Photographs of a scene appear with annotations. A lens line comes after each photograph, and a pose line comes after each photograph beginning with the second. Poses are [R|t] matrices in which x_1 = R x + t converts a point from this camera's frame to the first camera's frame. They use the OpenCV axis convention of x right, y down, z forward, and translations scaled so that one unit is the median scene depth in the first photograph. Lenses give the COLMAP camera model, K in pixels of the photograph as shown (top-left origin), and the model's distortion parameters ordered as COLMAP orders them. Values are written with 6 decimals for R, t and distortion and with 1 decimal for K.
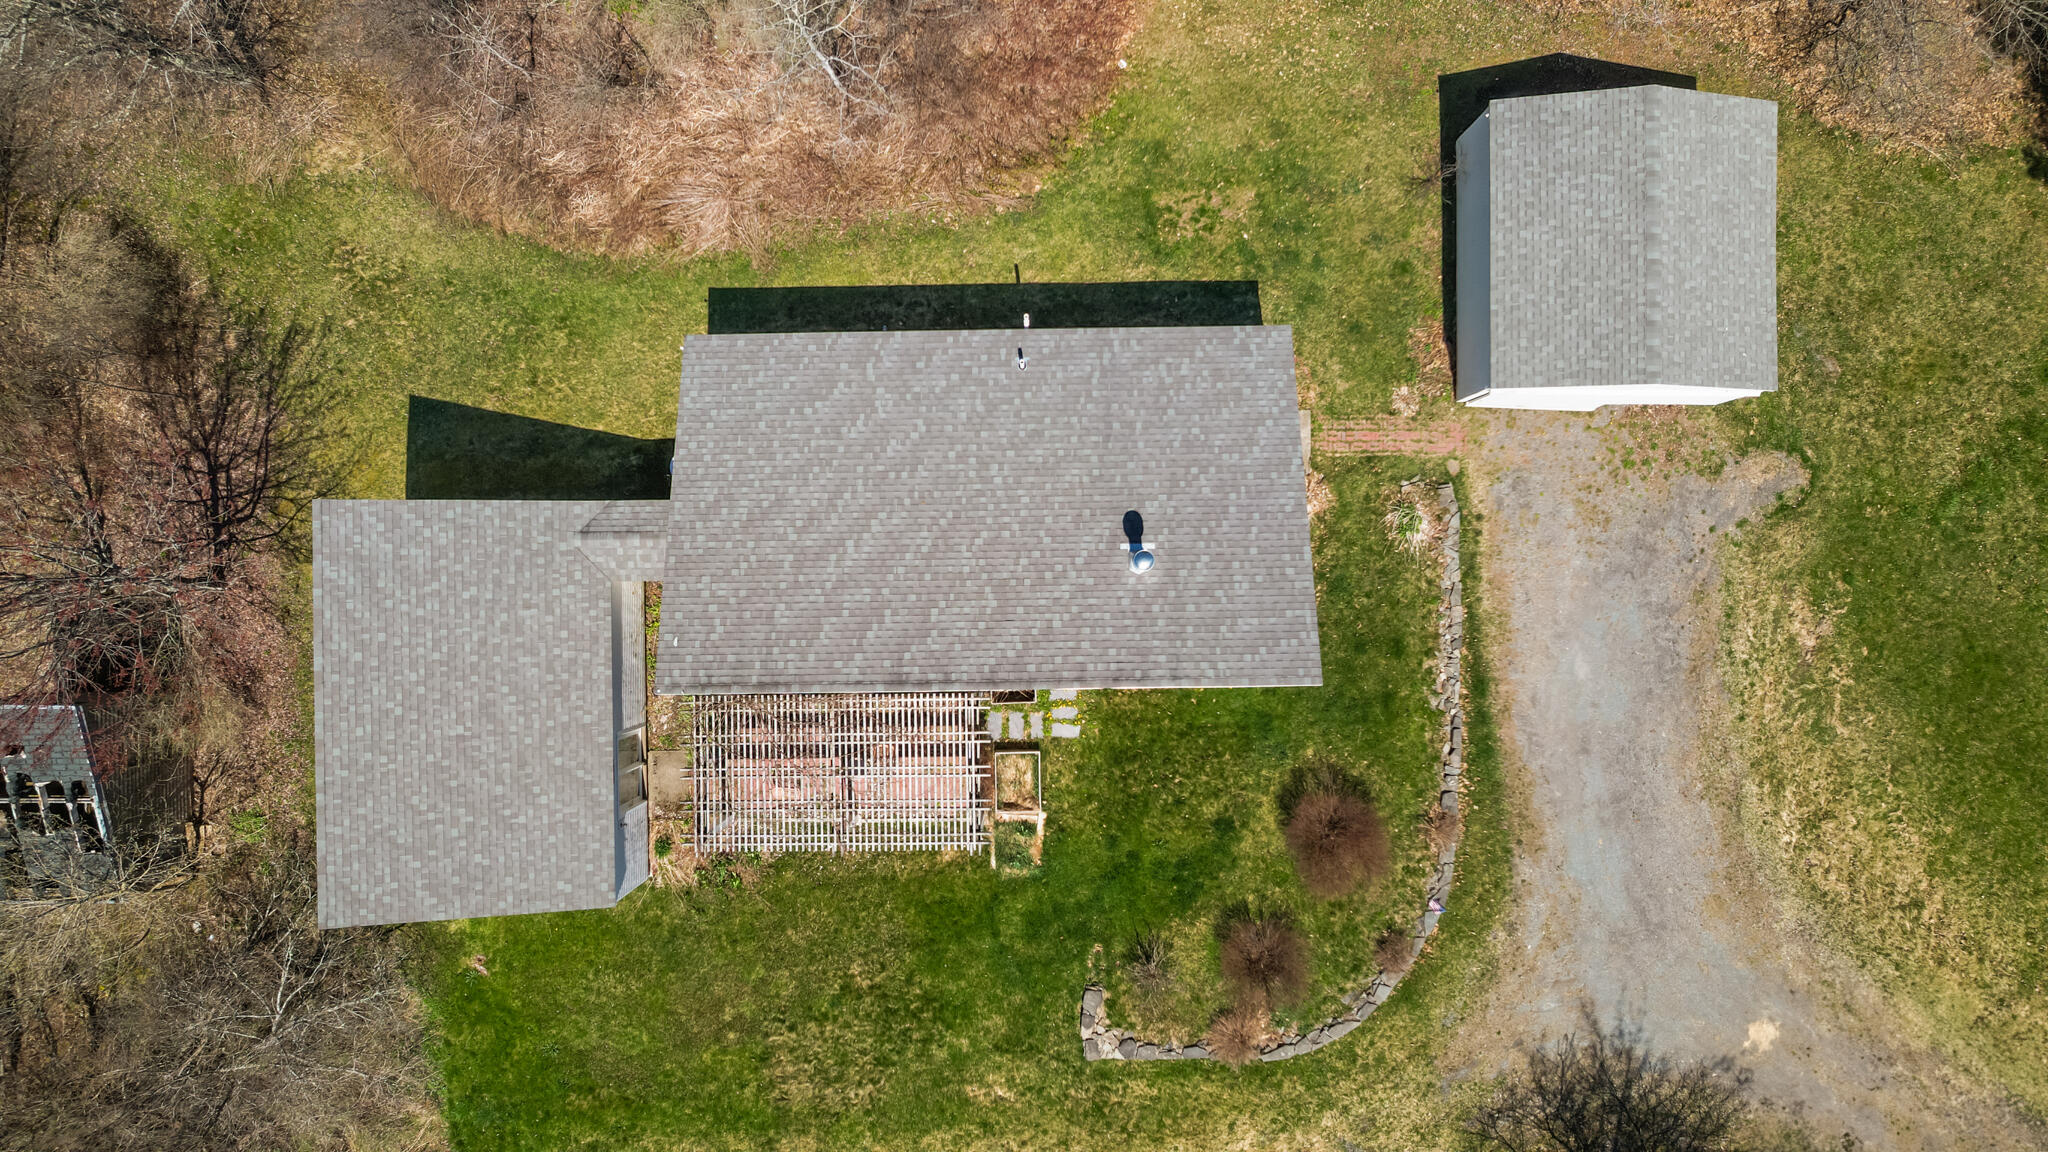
lens RADIAL K [[1285.9, 0, 1032.2], [0, 1285.9, 588.0], [0, 0, 1]] dist [-0.010494, 0.001970]
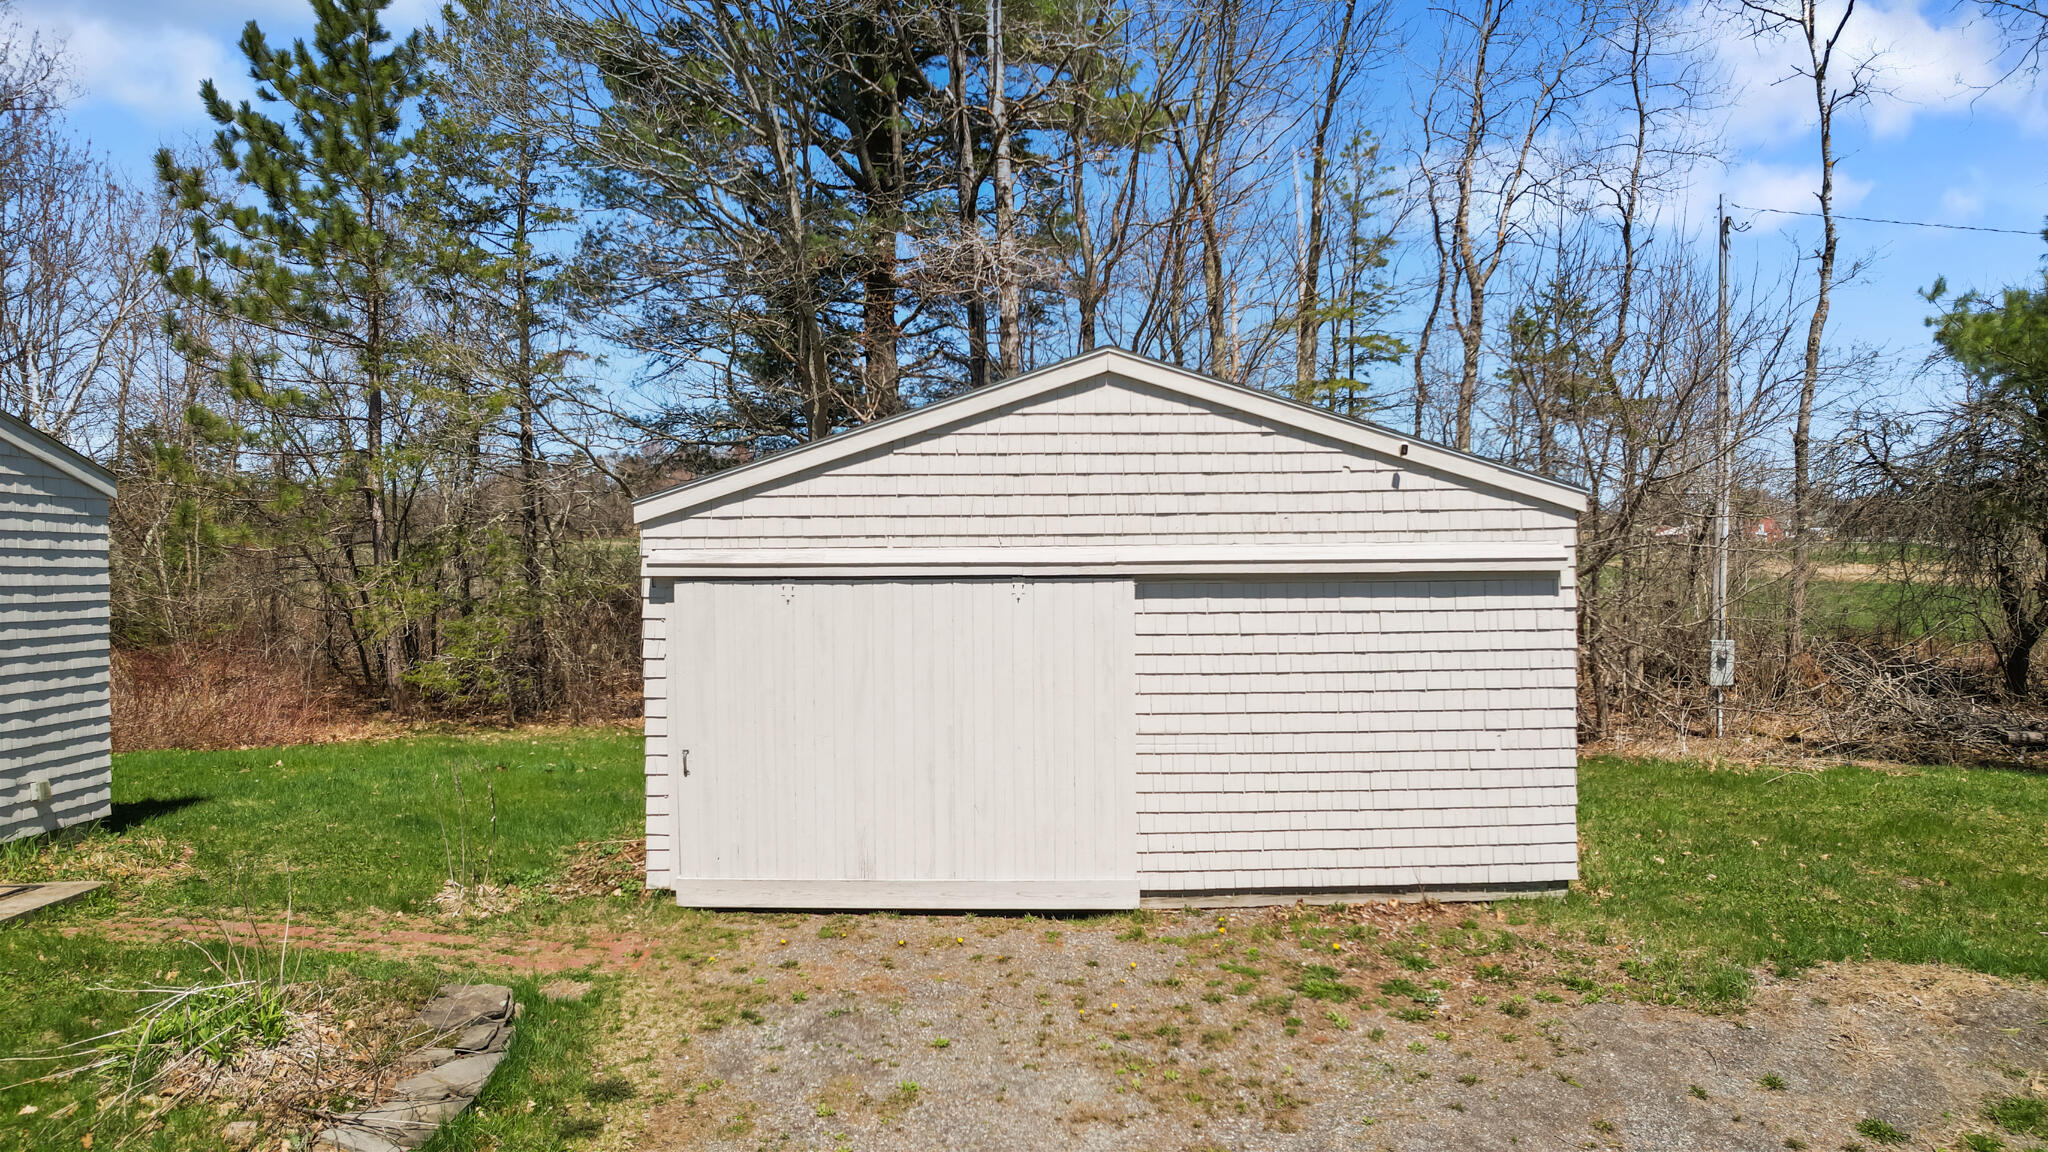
lens RADIAL K [[1285.9, 0, 1032.2], [0, 1285.9, 588.0], [0, 0, 1]] dist [-0.010494, 0.001970]
pose [[0.999994, -0.003070, -0.001301, 0.411769], [-0.001207, 0.030499, -0.999534, 0.133217], [0.003108, 0.999530, 0.030495, 0.919101]]
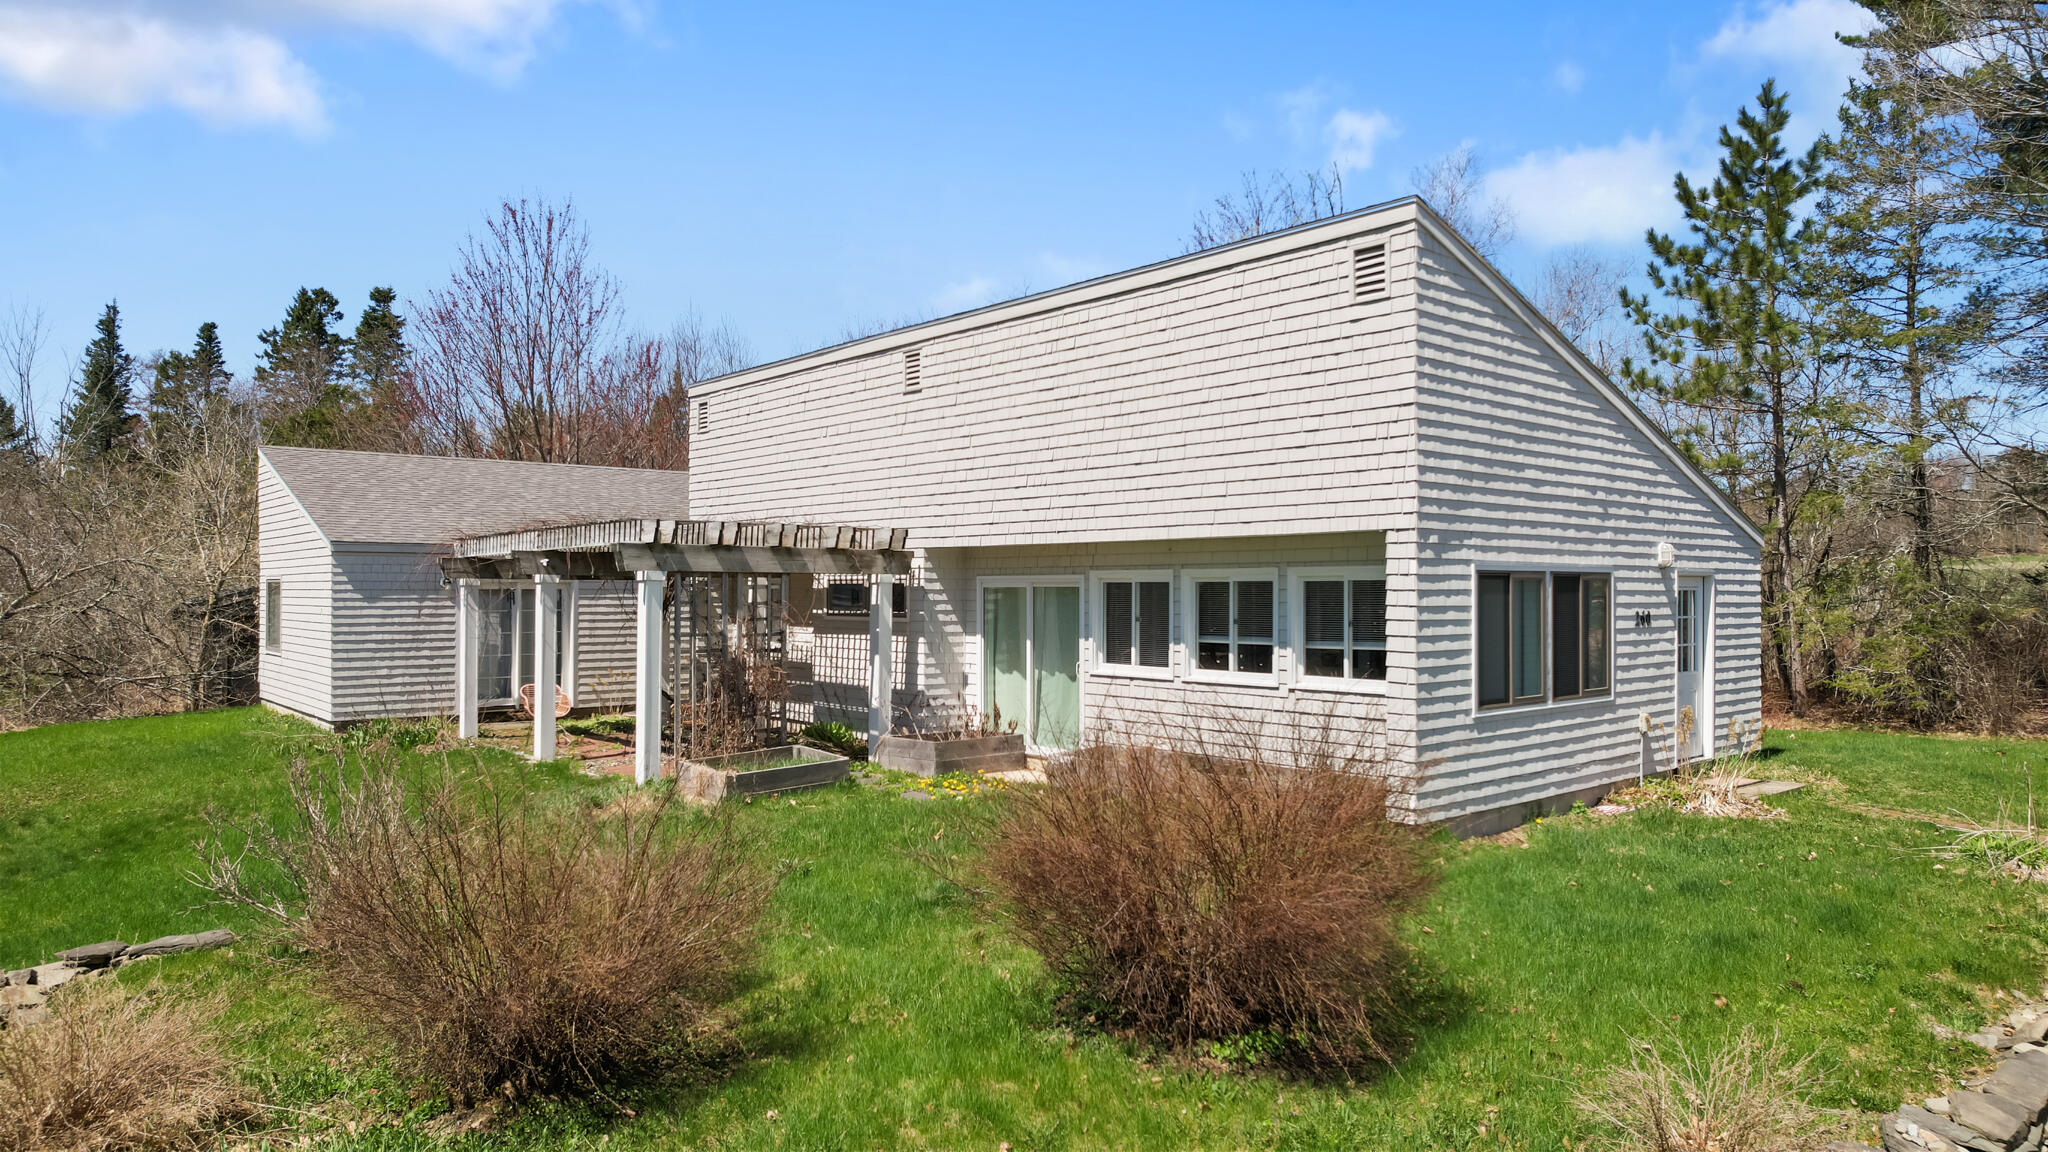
lens RADIAL K [[1285.9, 0, 1032.2], [0, 1285.9, 588.0], [0, 0, 1]] dist [-0.010494, 0.001970]
pose [[0.645832, -0.007973, -0.763438, 0.380309], [-0.763314, 0.014076, -0.645874, 0.356577], [0.015896, 0.999869, 0.003005, 0.914520]]
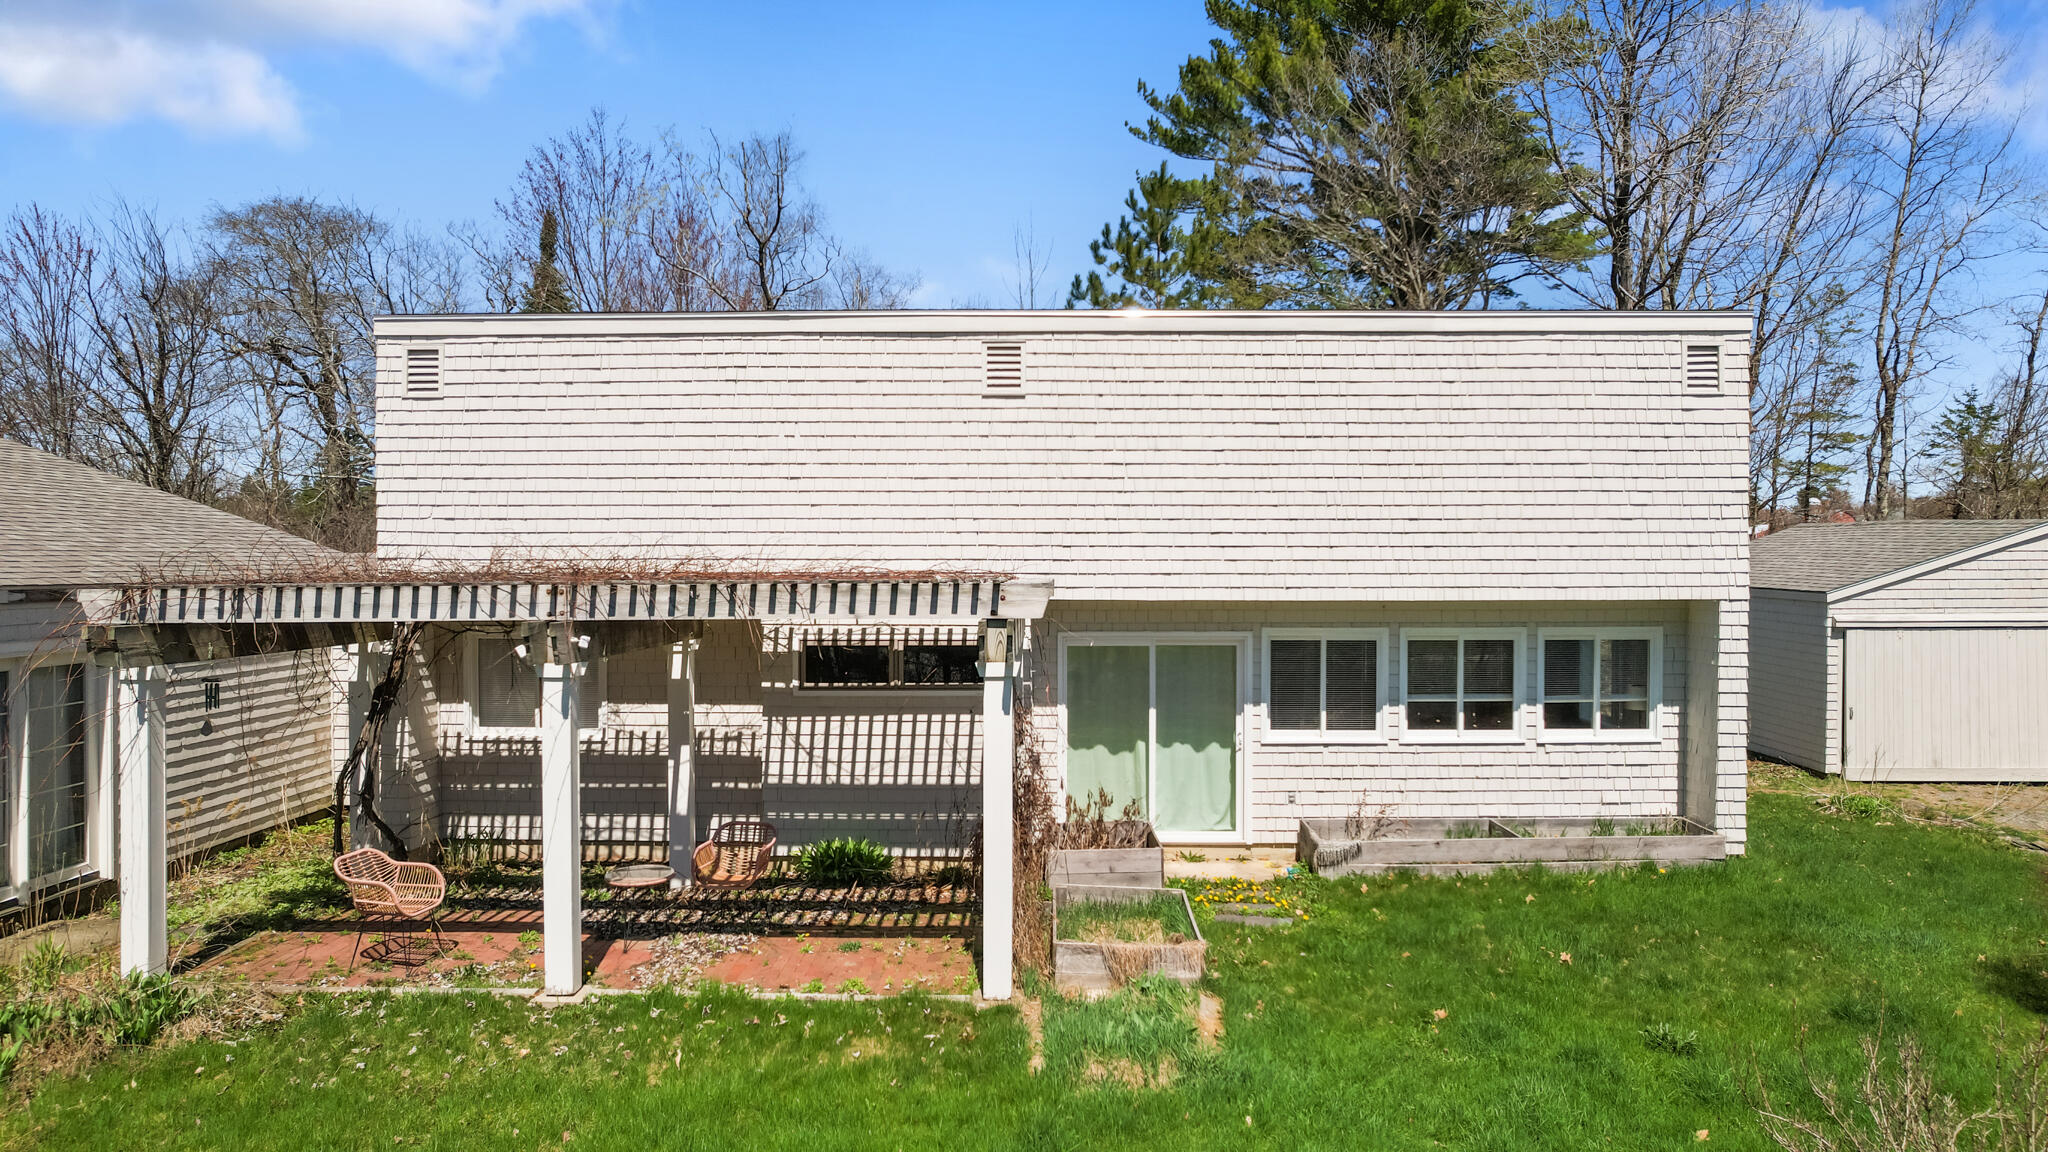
lens RADIAL K [[1309.5, 0, 1024.0], [0, 1309.5, 576.0], [0, 0, 1]] dist [-0.038550, 0.000502]
pose [[0.999287, -0.008014, -0.036905, -0.020109], [-0.036652, 0.029724, -0.998886, 0.461902], [0.009102, 0.999526, 0.029409, 0.880524]]
